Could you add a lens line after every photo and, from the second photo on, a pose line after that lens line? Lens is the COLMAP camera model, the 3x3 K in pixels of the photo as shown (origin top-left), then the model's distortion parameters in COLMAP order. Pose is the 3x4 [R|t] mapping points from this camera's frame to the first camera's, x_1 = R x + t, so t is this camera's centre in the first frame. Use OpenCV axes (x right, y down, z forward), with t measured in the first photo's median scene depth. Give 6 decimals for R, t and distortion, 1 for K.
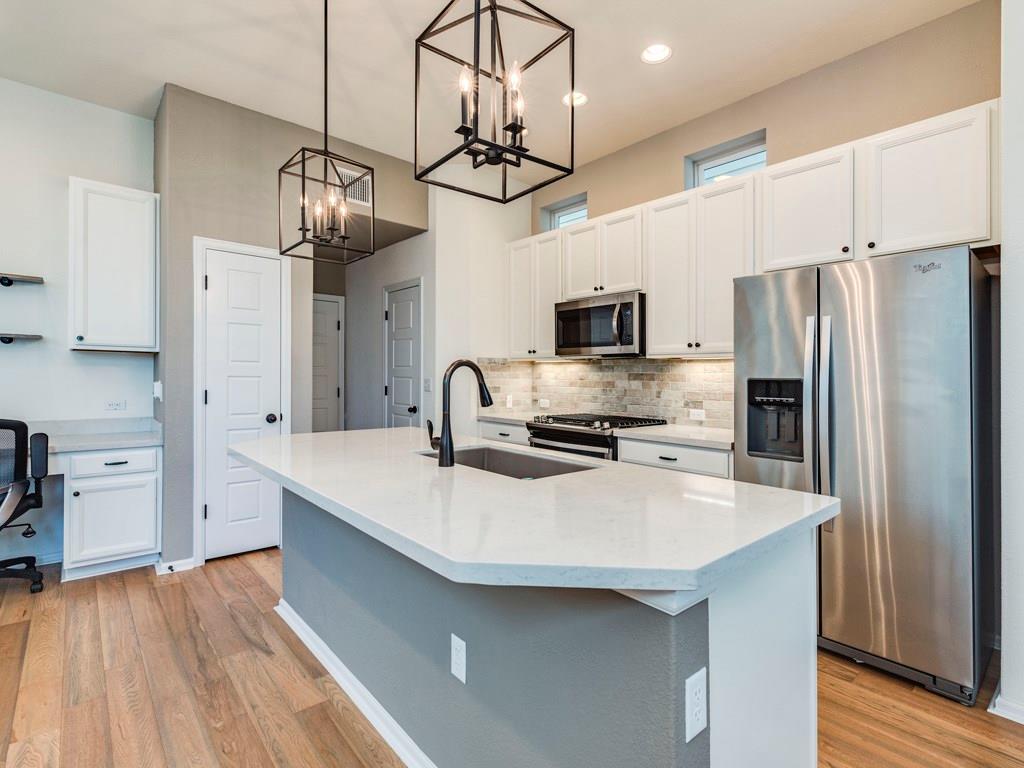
lens RADIAL K [[504.9, 0, 527.8], [0, 504.9, 371.1], [0, 0, 1]] dist [-0.003229, -0.000040]
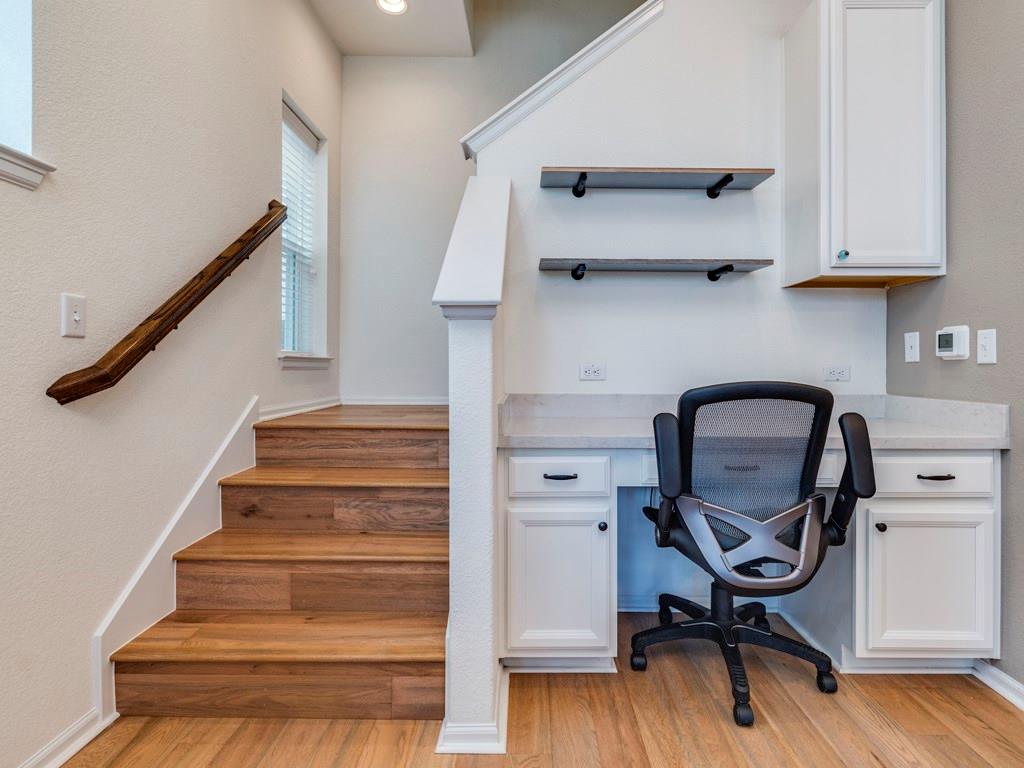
lens RADIAL K [[504.9, 0, 527.8], [0, 504.9, 371.1], [0, 0, 1]] dist [-0.003229, -0.000040]
pose [[0.746696, -0.004293, -0.665152, -0.825295], [0.009048, 0.999952, 0.003704, 0.070159], [0.665104, -0.008784, 0.746699, 0.342280]]
